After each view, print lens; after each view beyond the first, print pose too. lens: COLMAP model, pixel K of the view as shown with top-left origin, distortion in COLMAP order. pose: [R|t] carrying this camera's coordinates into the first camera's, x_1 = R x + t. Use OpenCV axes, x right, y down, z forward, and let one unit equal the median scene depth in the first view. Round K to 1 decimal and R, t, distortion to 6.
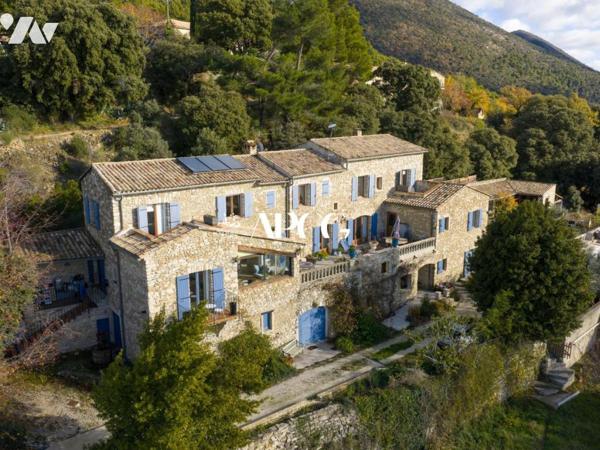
lens RADIAL K [[555.8, 0, 300.0], [0, 555.8, 225.0], [0, 0, 1]] dist [0.007175, -0.002578]
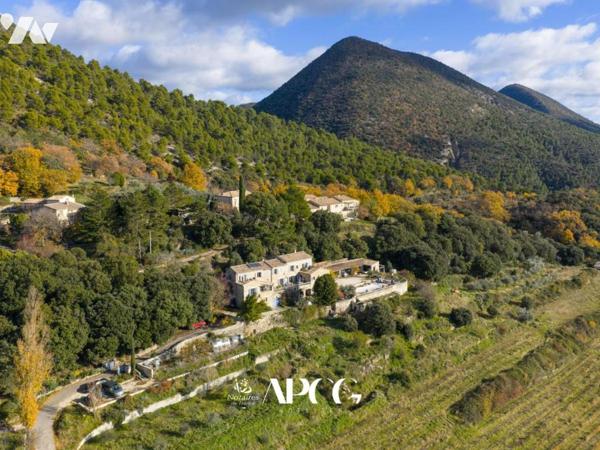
lens RADIAL K [[555.8, 0, 300.0], [0, 555.8, 225.0], [0, 0, 1]] dist [0.007175, -0.002578]
pose [[0.999843, -0.001747, -0.017611, 0.247021], [0.000378, 0.996997, -0.077445, -0.073935], [0.017693, 0.077426, 0.996841, -2.965440]]
